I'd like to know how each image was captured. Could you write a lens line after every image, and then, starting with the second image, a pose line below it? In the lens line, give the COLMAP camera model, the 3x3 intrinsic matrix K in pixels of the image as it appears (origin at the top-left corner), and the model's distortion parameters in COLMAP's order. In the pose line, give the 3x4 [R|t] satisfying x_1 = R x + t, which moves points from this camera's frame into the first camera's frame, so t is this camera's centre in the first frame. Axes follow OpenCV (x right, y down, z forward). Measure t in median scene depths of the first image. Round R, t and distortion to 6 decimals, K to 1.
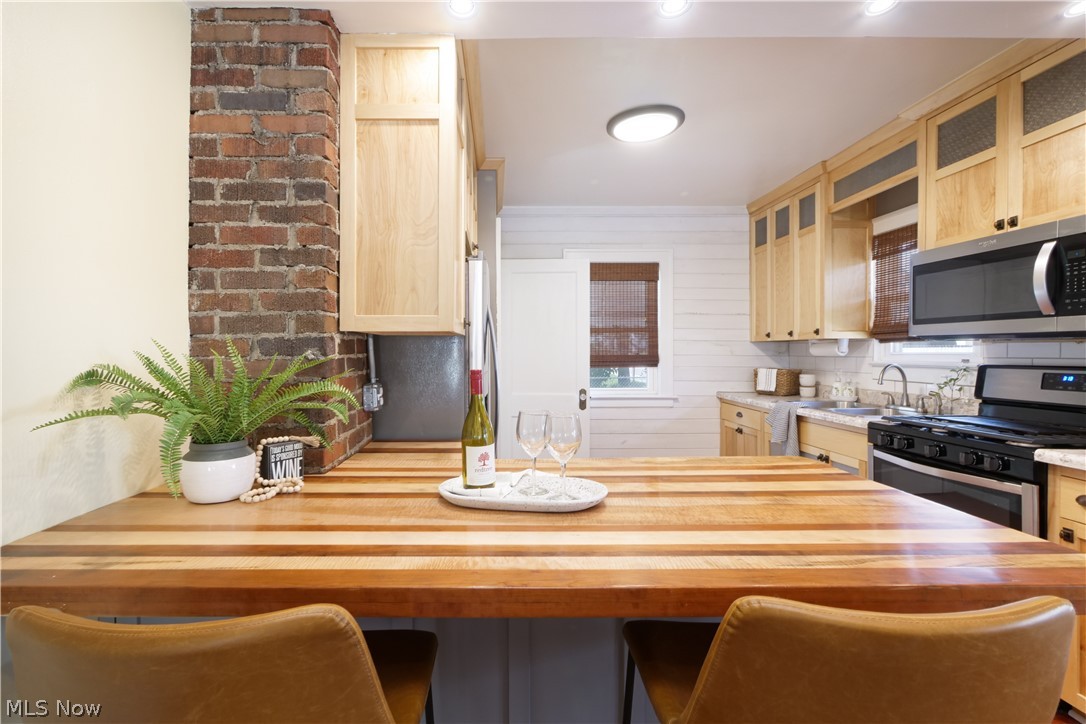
lens RADIAL K [[473.2, 0, 502.9], [0, 473.2, 356.3], [0, 0, 1]] dist [-0.002616, -0.000733]
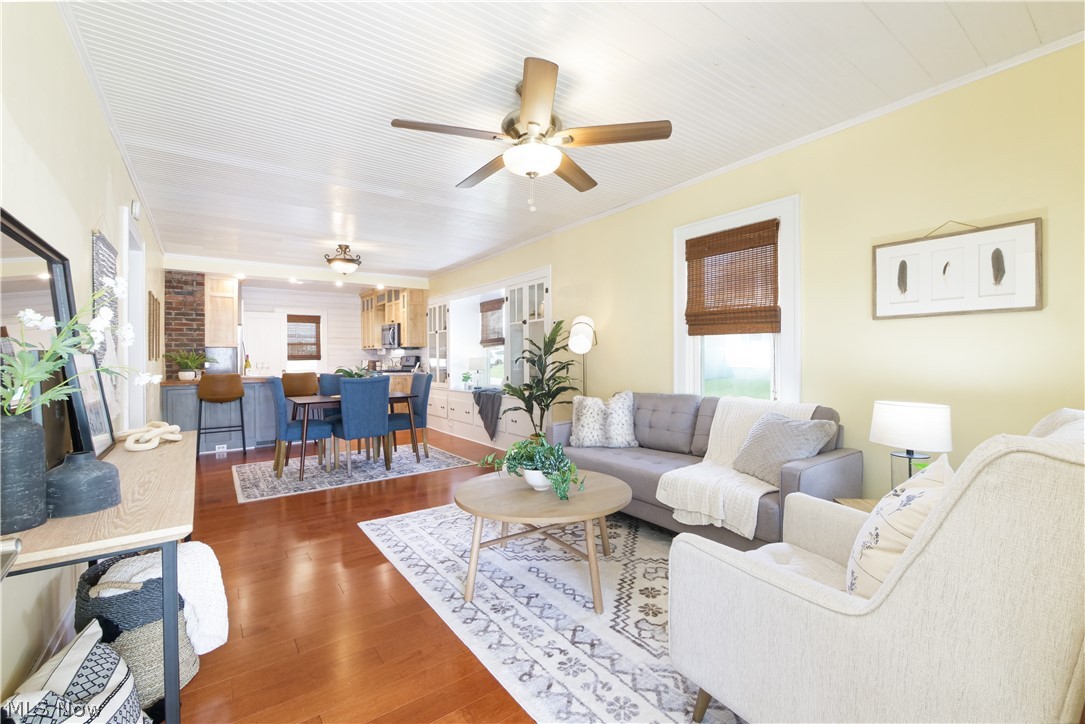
lens RADIAL K [[459.7, 0, 540.9], [0, 459.7, 359.9], [0, 0, 1]] dist [-0.004296, 0.000281]
pose [[0.813298, -0.007522, 0.581799, -0.249401], [0.010675, 0.999941, -0.001995, 0.088276], [-0.581750, 0.007833, 0.813330, -3.422897]]
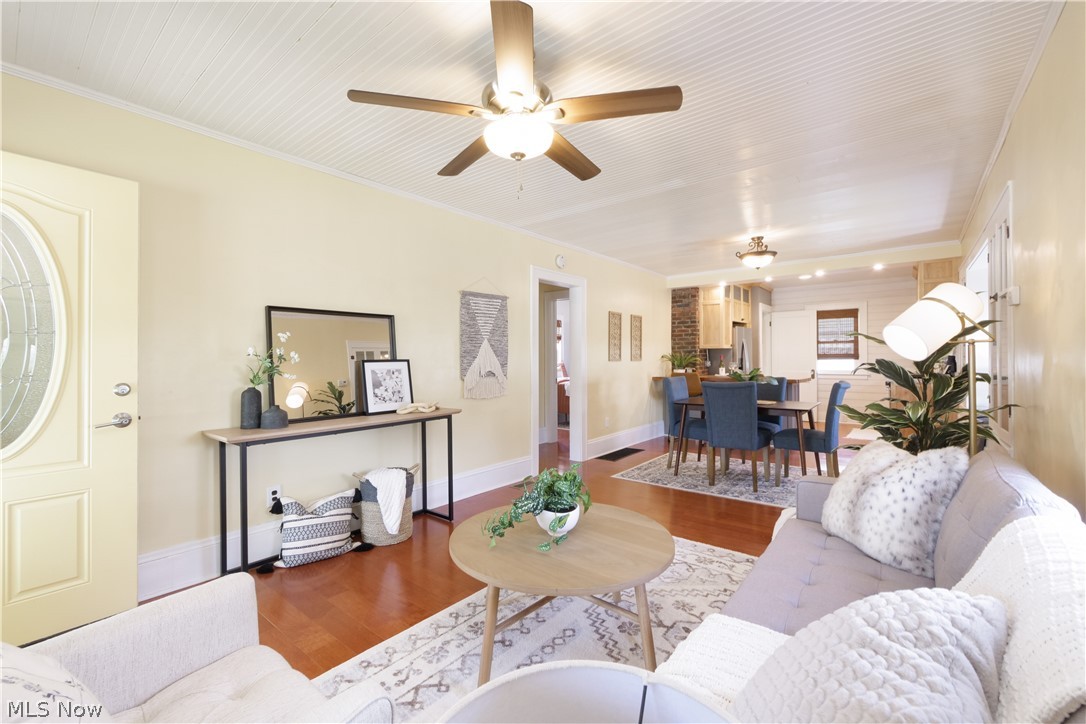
lens RADIAL K [[460.2, 0, 540.0], [0, 460.2, 357.2], [0, 0, 1]] dist [-0.004296, 0.000281]
pose [[0.771402, -0.003562, -0.636339, 1.209546], [-0.000291, 0.999982, -0.005950, 0.055110], [0.636349, 0.004775, 0.771387, -3.184402]]
